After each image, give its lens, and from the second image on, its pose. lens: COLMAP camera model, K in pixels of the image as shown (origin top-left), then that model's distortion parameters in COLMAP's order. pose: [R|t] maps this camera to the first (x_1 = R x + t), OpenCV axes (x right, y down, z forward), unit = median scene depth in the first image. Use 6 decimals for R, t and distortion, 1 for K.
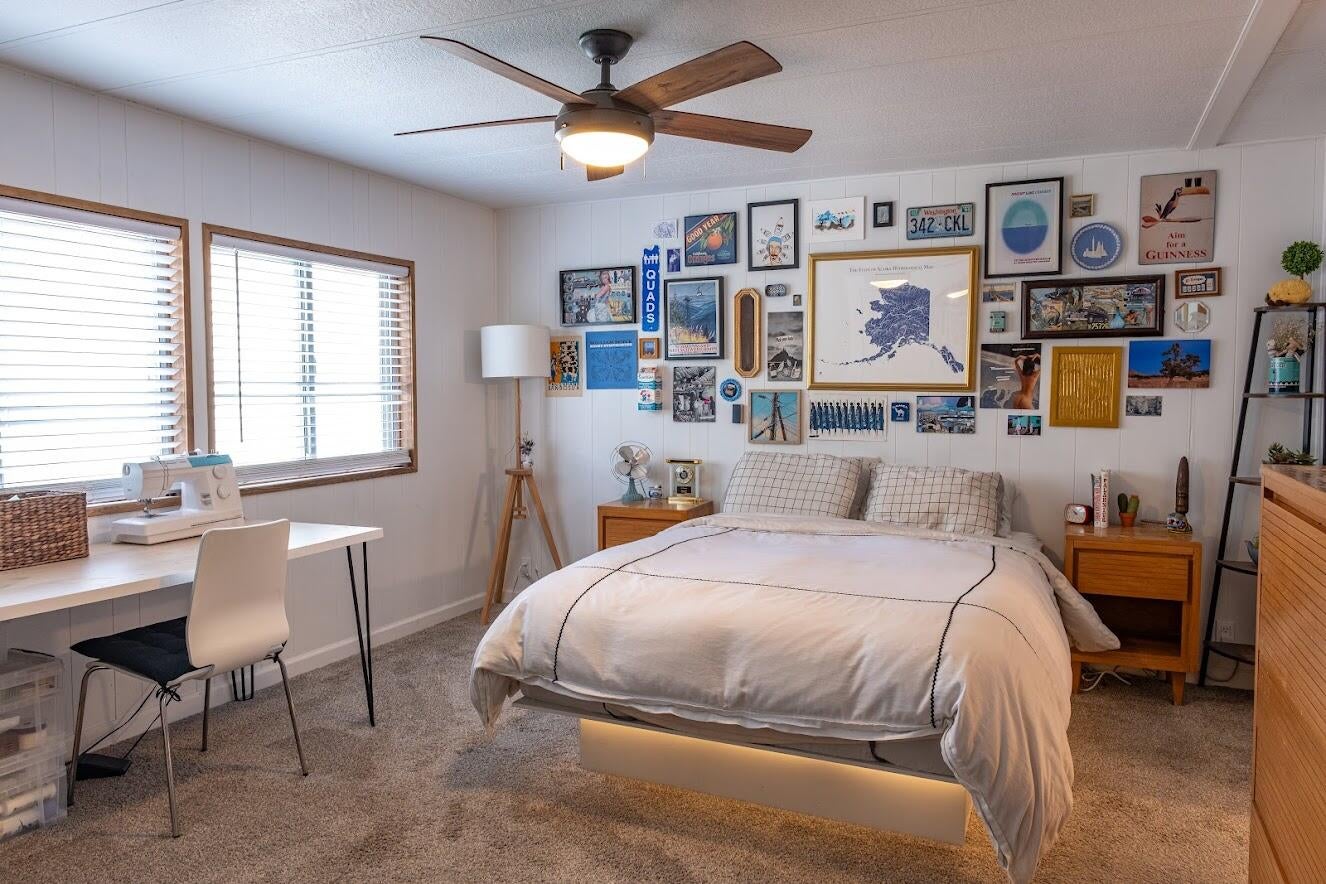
lens RADIAL K [[914.3, 0, 663.0], [0, 914.3, 442.0], [0, 0, 1]] dist [0.002801, 0.004321]
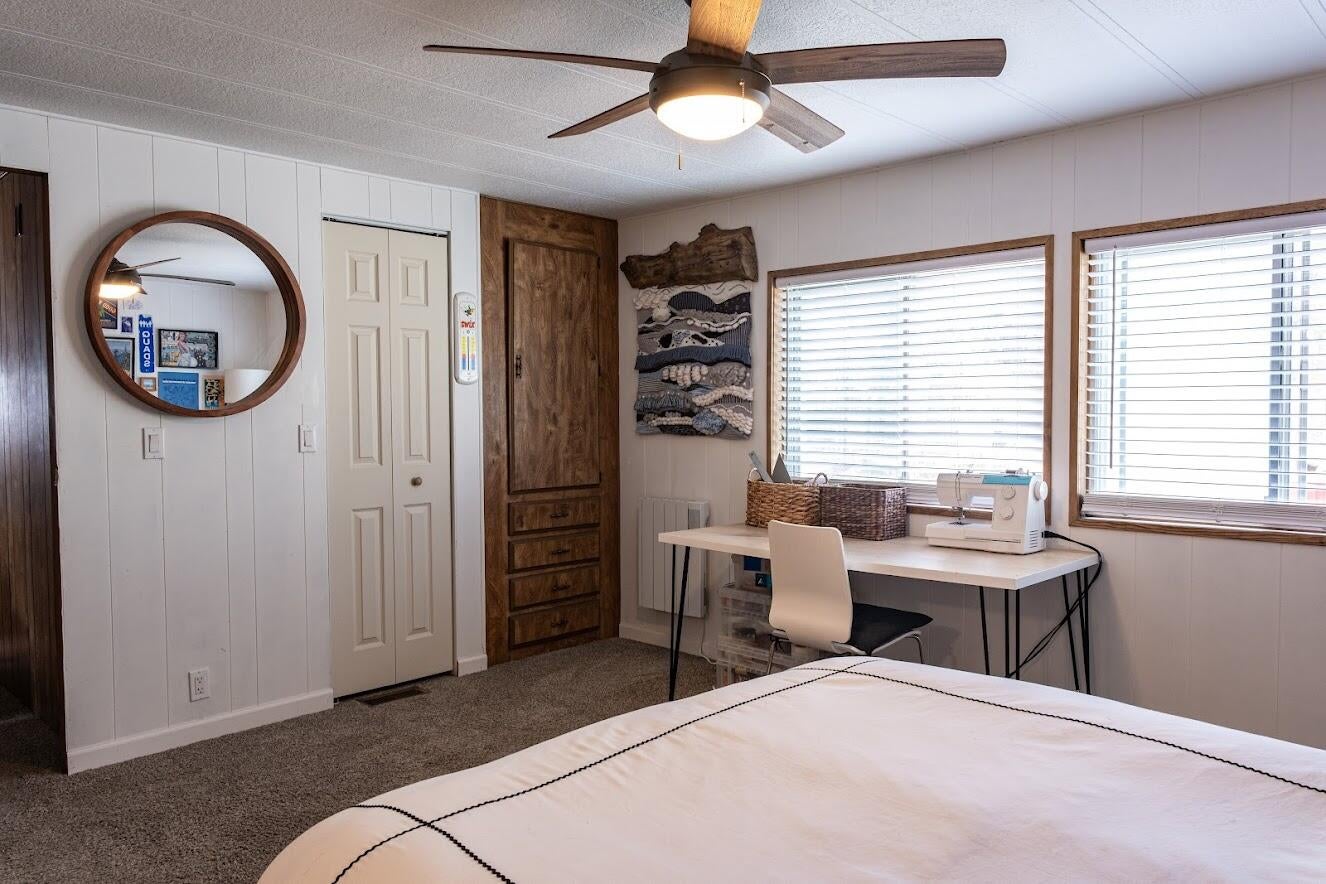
lens RADIAL K [[770.8, 0, 663.0], [0, 770.8, 442.0], [0, 0, 1]] dist [0.087789, 0.000422]
pose [[-0.210432, 0.050745, -0.976291, 0.445112], [-0.056923, 0.996322, 0.064056, -0.058450], [0.975950, 0.069053, -0.206769, 0.866752]]
